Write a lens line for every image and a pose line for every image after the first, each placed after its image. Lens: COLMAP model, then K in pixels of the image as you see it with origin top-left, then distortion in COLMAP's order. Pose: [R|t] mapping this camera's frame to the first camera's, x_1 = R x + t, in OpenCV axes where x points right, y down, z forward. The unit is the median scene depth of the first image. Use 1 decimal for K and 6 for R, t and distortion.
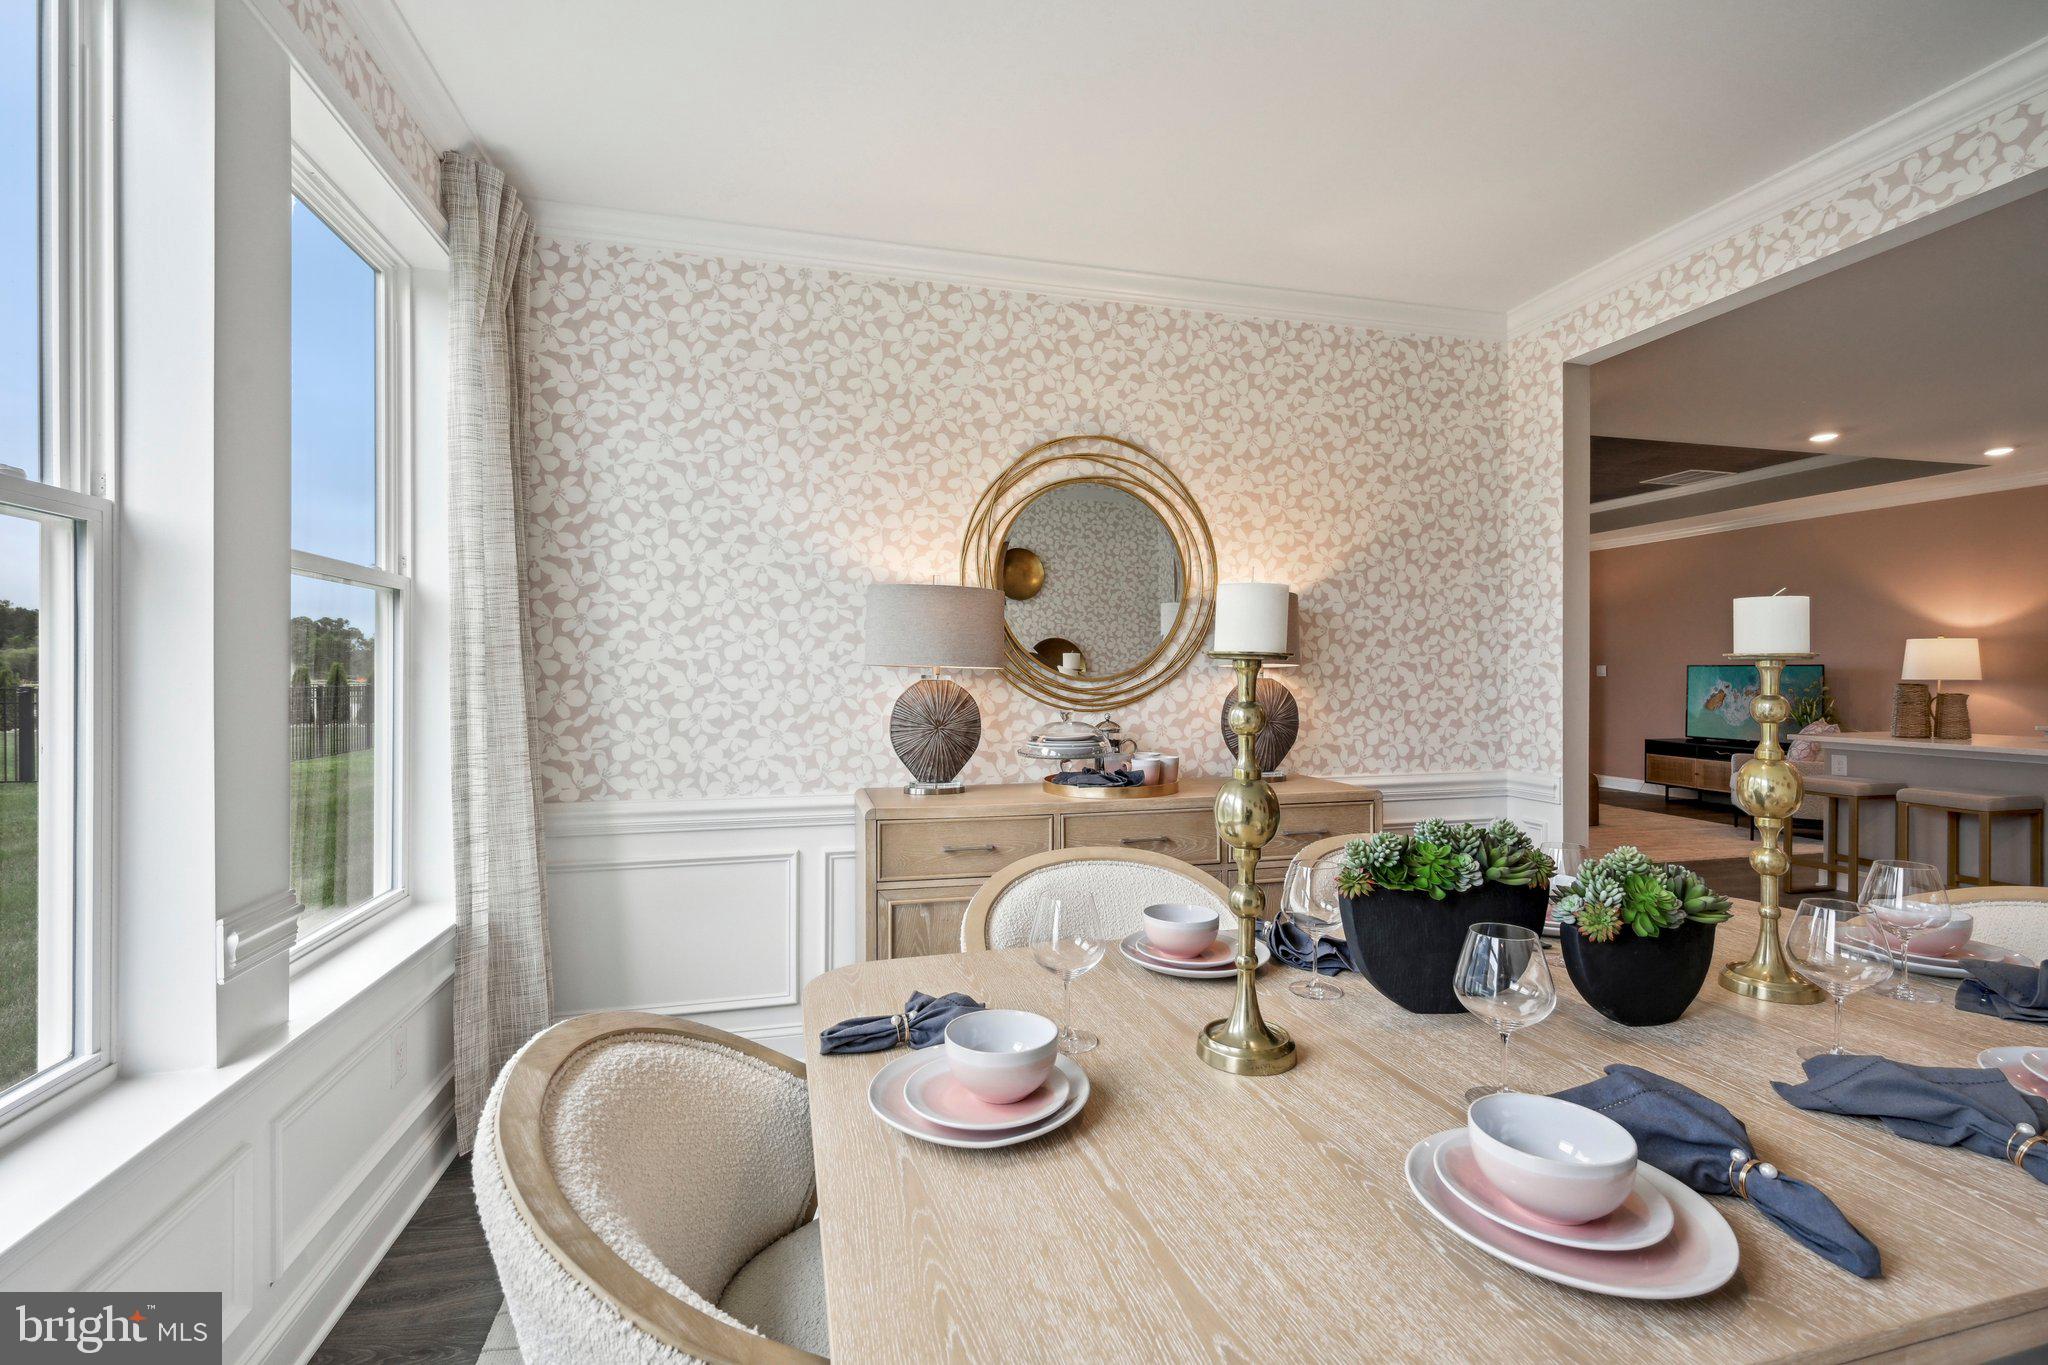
lens RADIAL K [[901.9, 0, 1029.2], [0, 901.9, 680.6], [0, 0, 1]] dist [-0.002663, 0.000385]
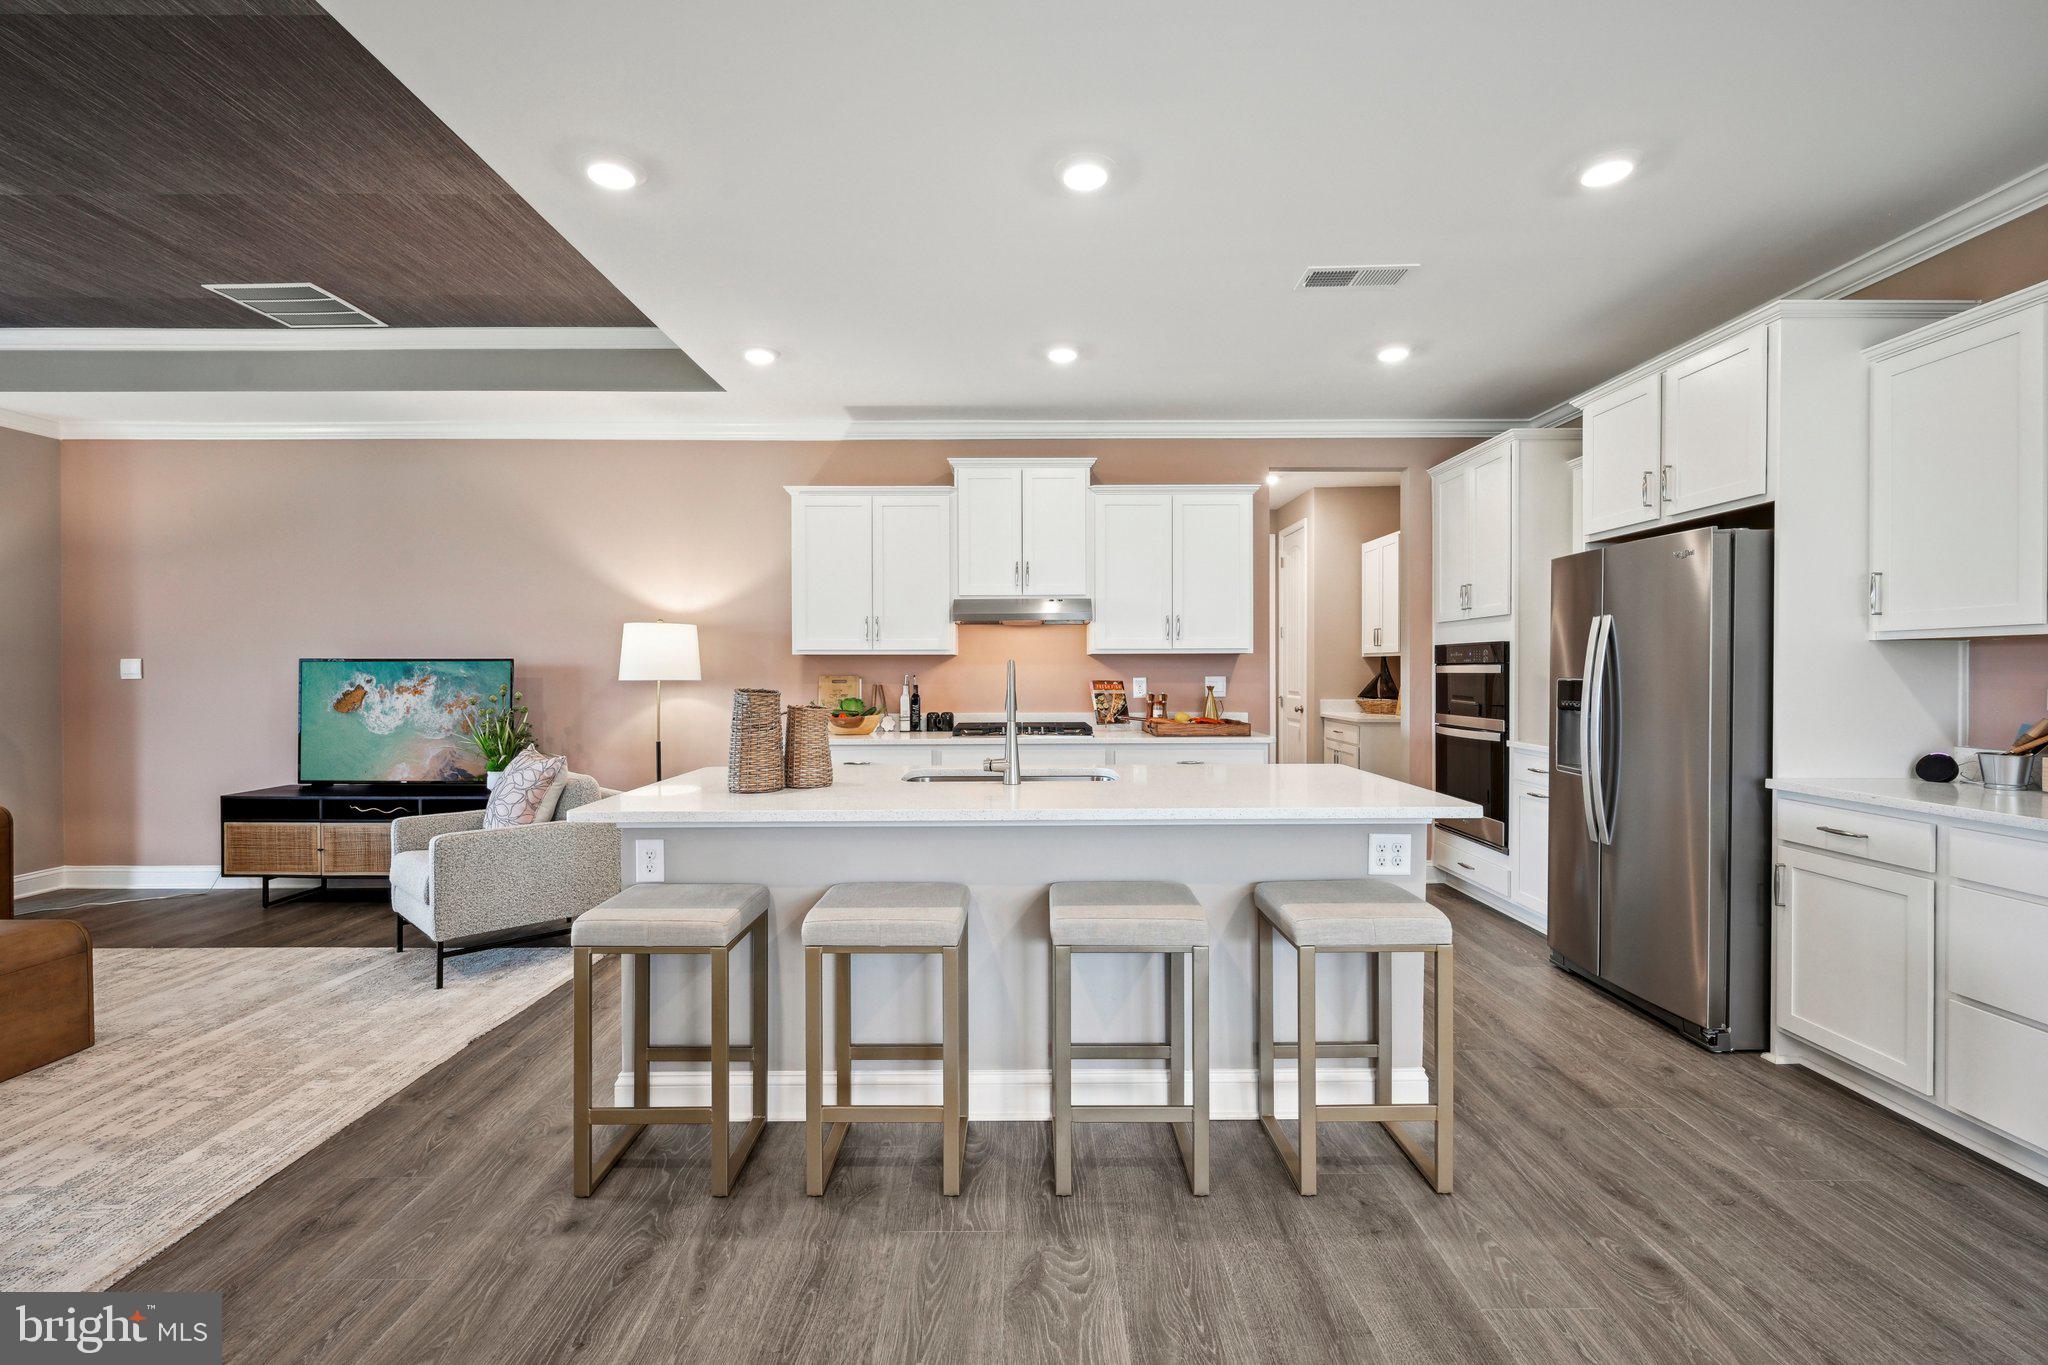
lens RADIAL K [[901.9, 0, 1016.9], [0, 901.9, 678.7], [0, 0, 1]] dist [-0.002663, 0.000385]
pose [[0.252525, -0.006402, 0.967569, 0.753594], [0.008737, 0.999952, 0.004336, -0.005152], [-0.967551, 0.007359, 0.252569, 1.068776]]
